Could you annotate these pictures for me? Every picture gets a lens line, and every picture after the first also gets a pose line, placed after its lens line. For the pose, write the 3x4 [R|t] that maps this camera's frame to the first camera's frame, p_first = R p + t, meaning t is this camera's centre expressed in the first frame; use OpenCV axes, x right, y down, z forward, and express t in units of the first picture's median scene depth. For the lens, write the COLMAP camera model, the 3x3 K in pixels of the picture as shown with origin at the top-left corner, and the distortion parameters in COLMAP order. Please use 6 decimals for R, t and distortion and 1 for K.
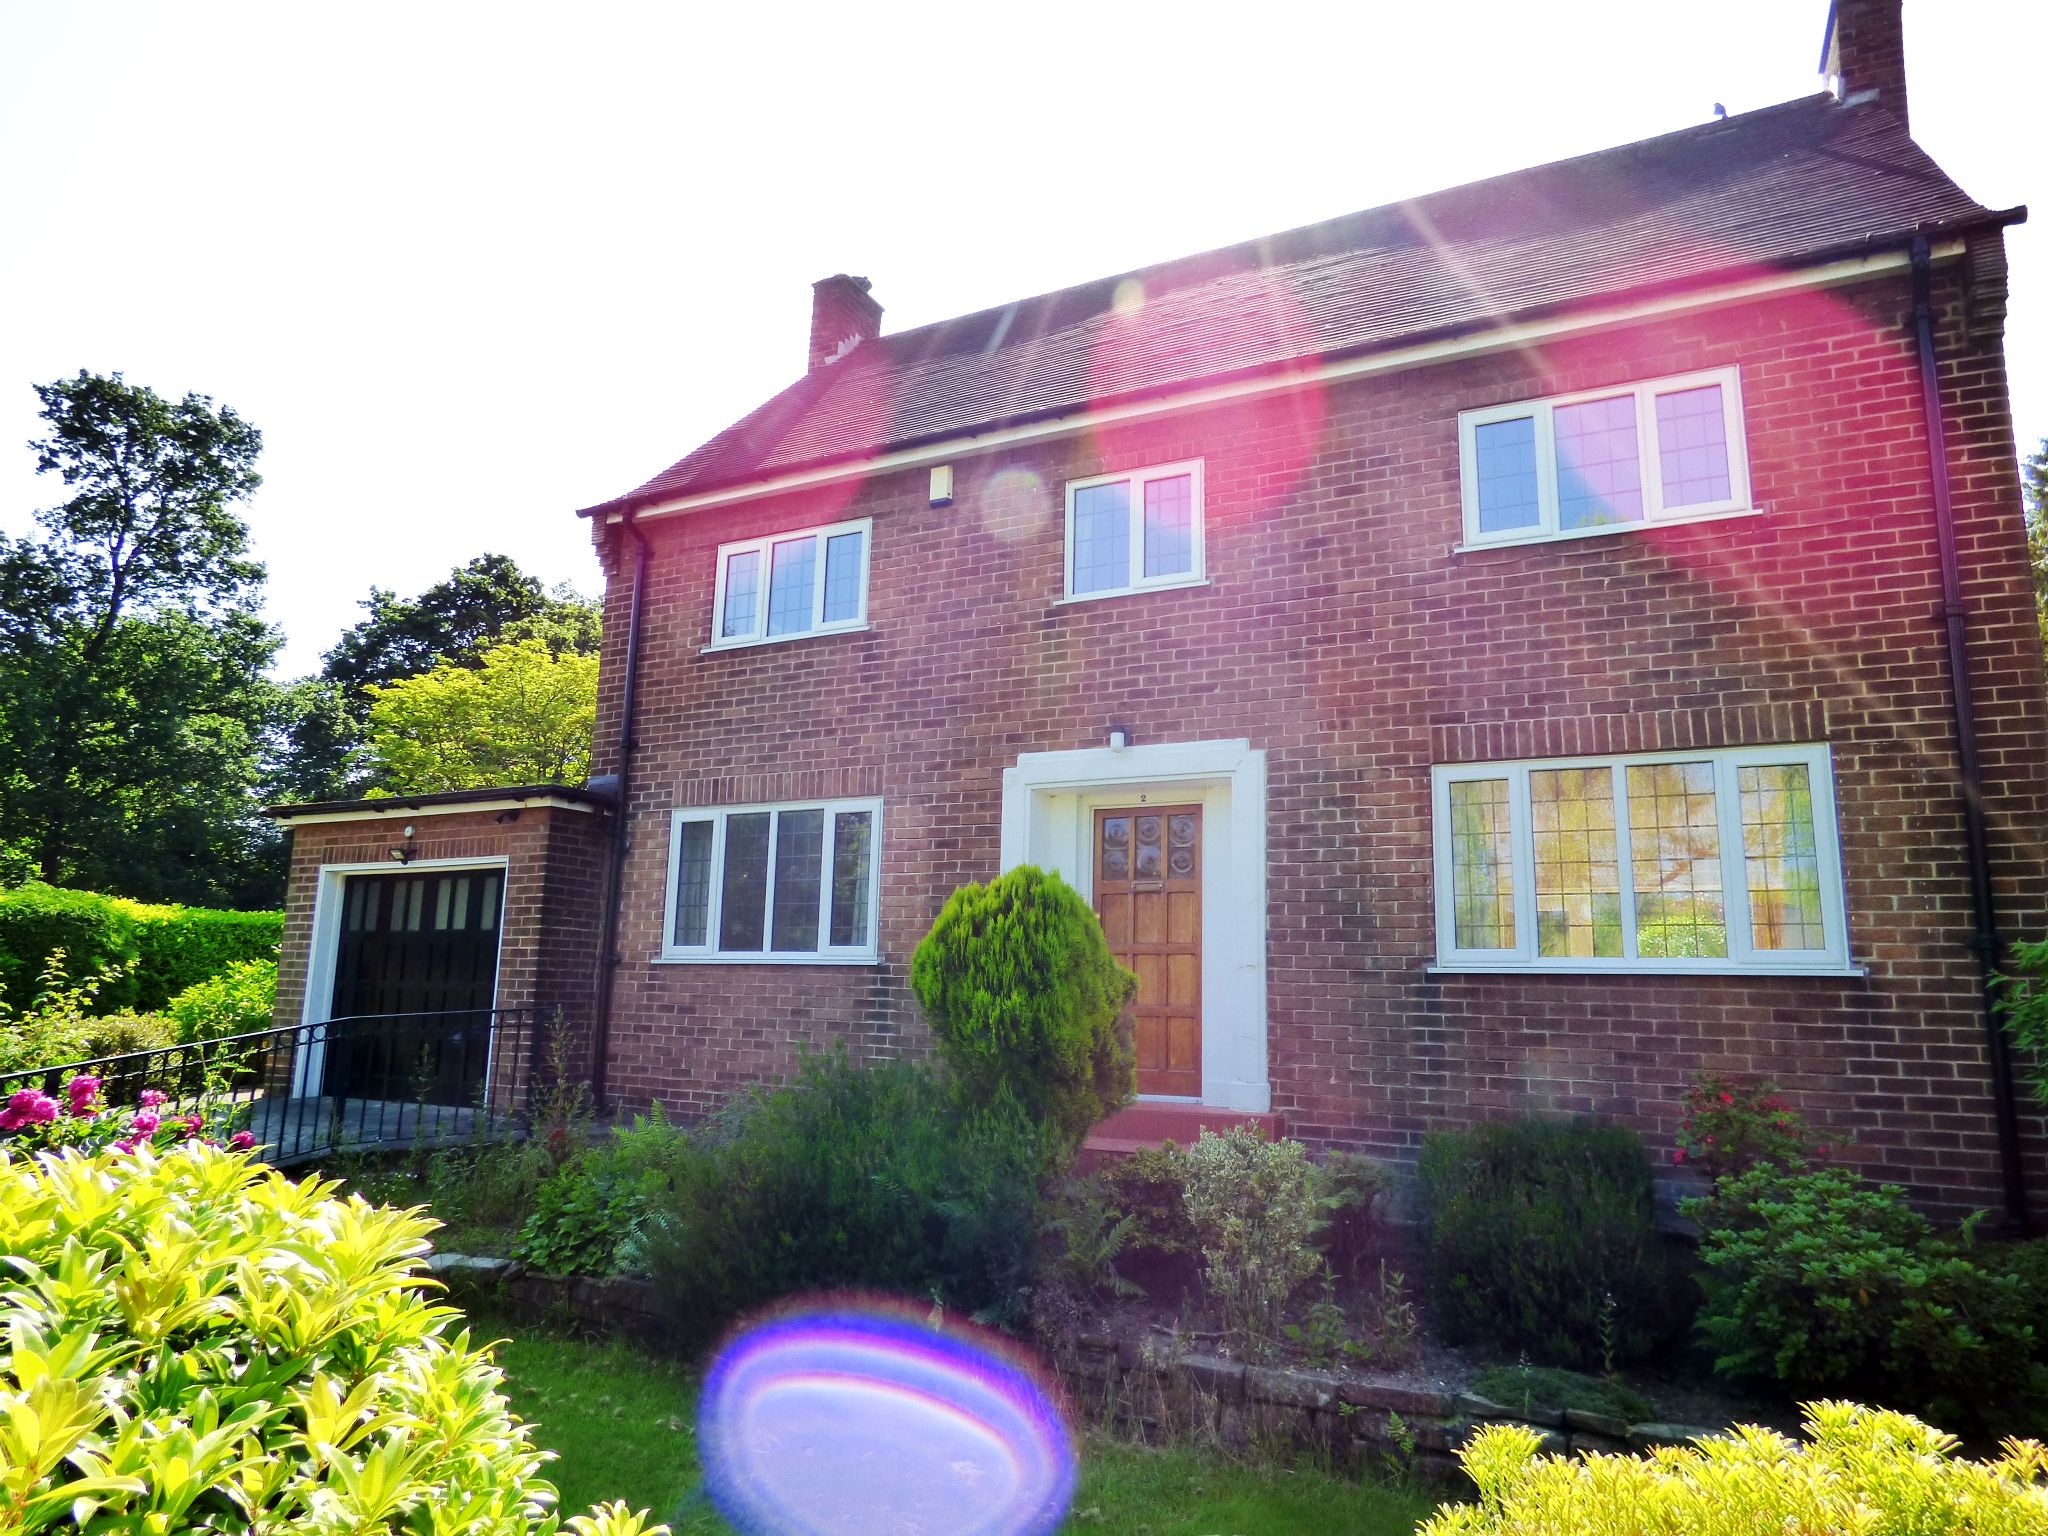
lens RADIAL K [[1255.7, 0, 1027.5], [0, 1255.7, 767.7], [0, 0, 1]] dist [-0.015387, 0.003874]
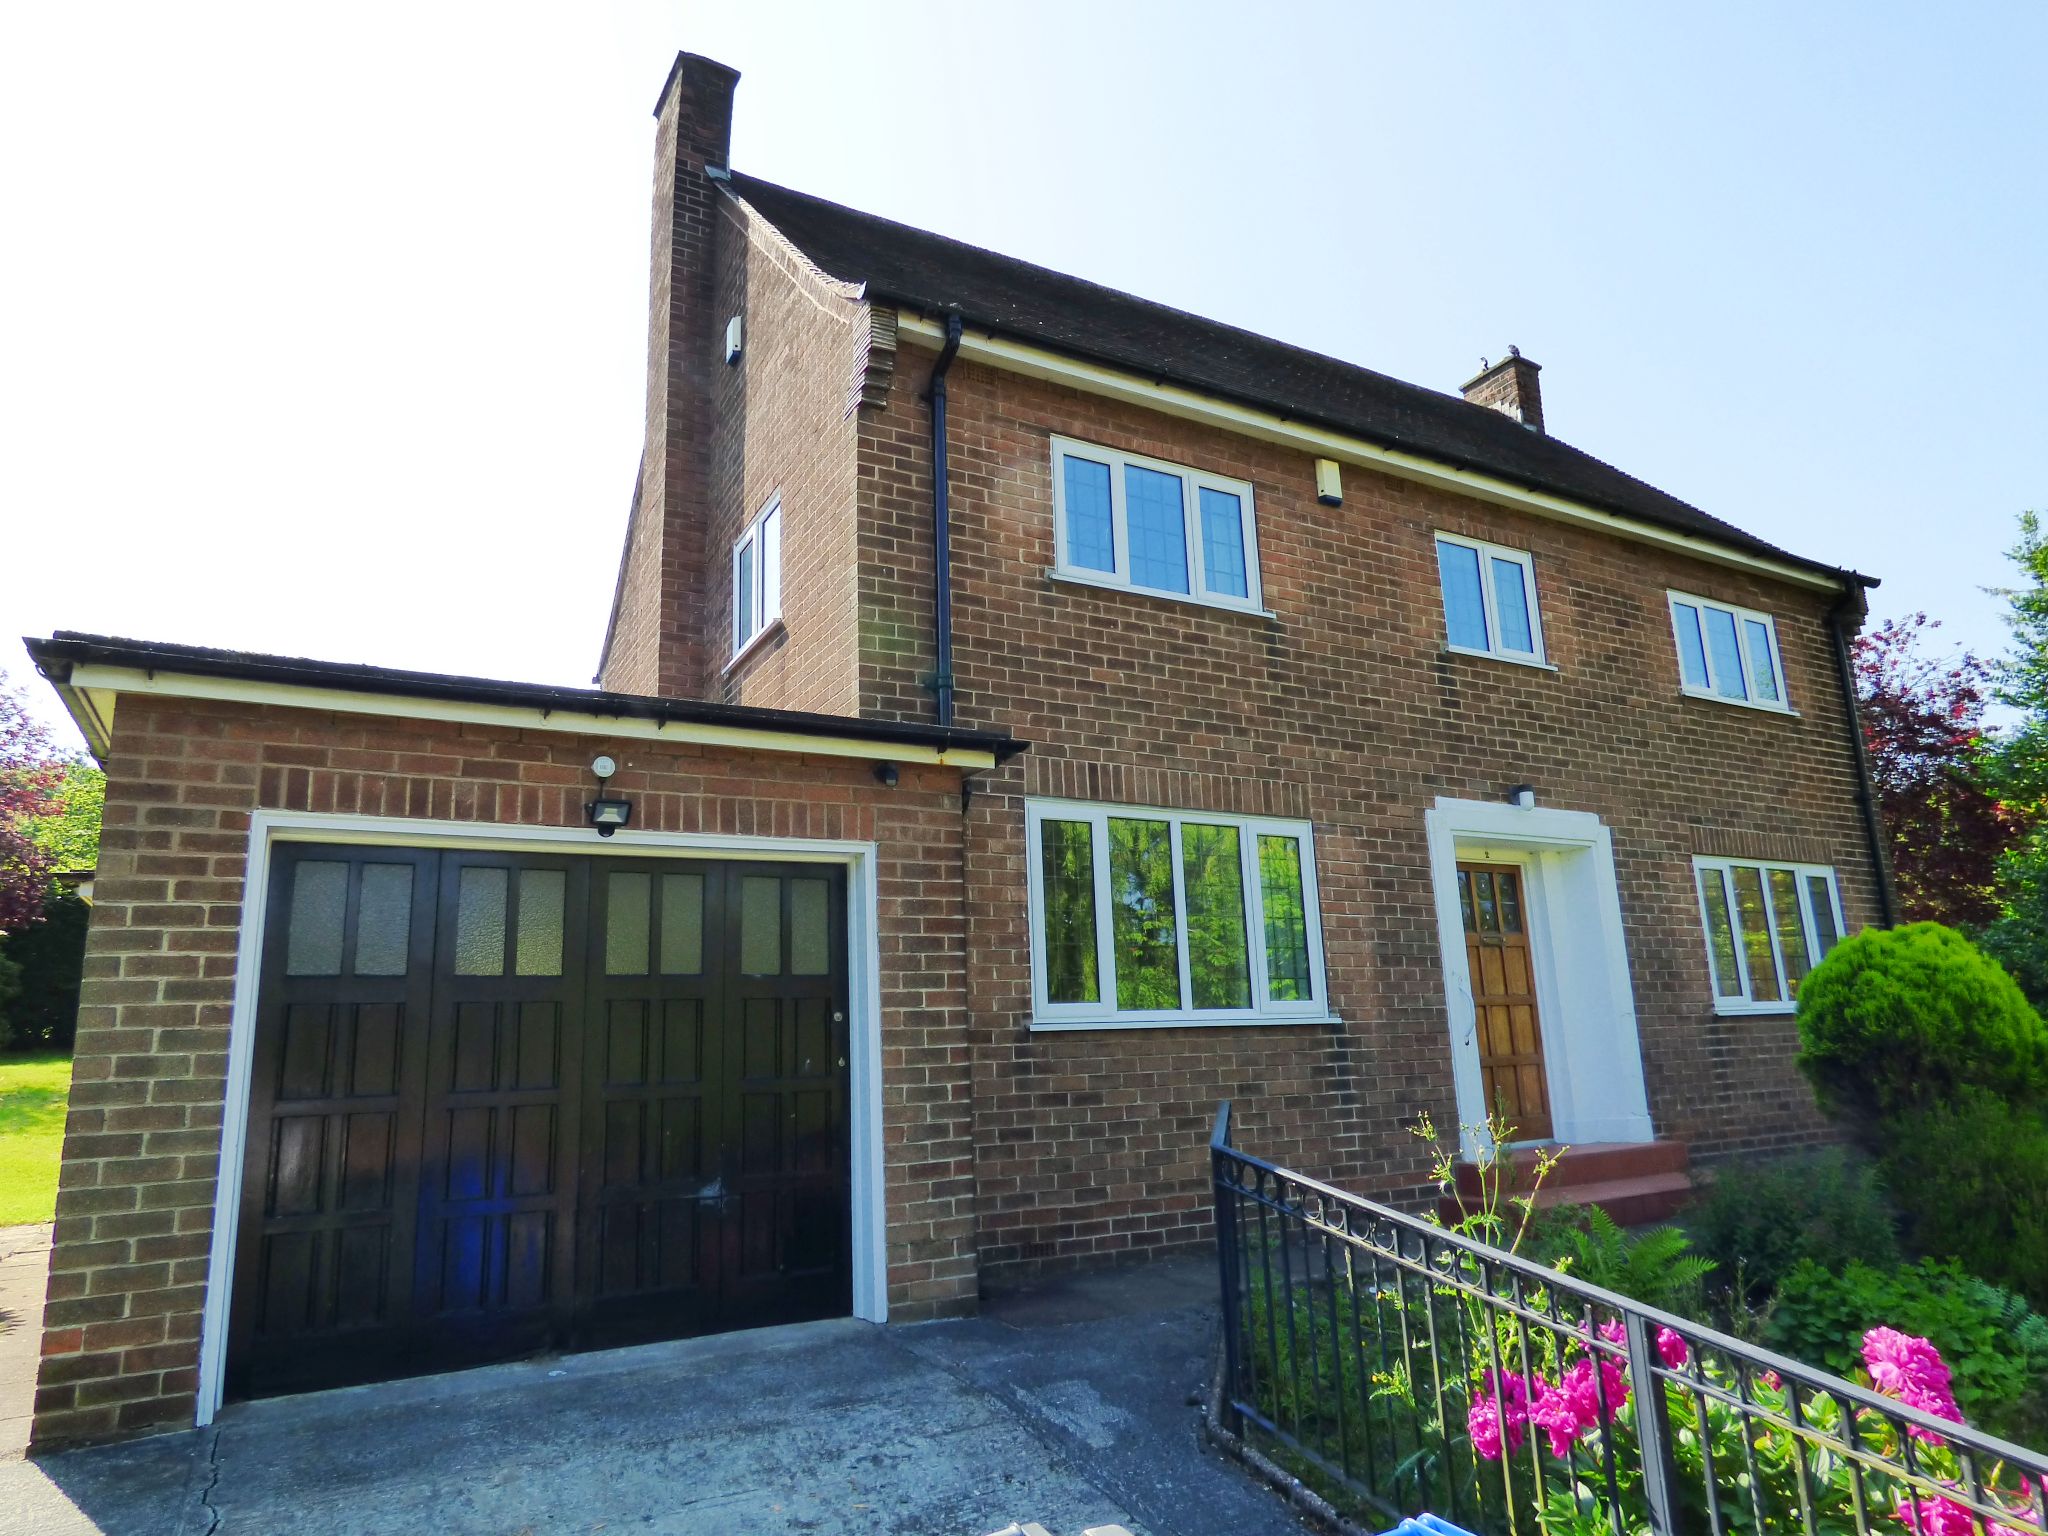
lens RADIAL K [[1255.7, 0, 1027.5], [0, 1255.7, 775.9], [0, 0, 1]] dist [-0.015387, 0.003874]
pose [[0.548869, 0.142484, 0.823676, -0.909306], [-0.107031, 0.989234, -0.099801, 0.096267], [-0.829028, -0.033382, 0.558210, 0.685181]]
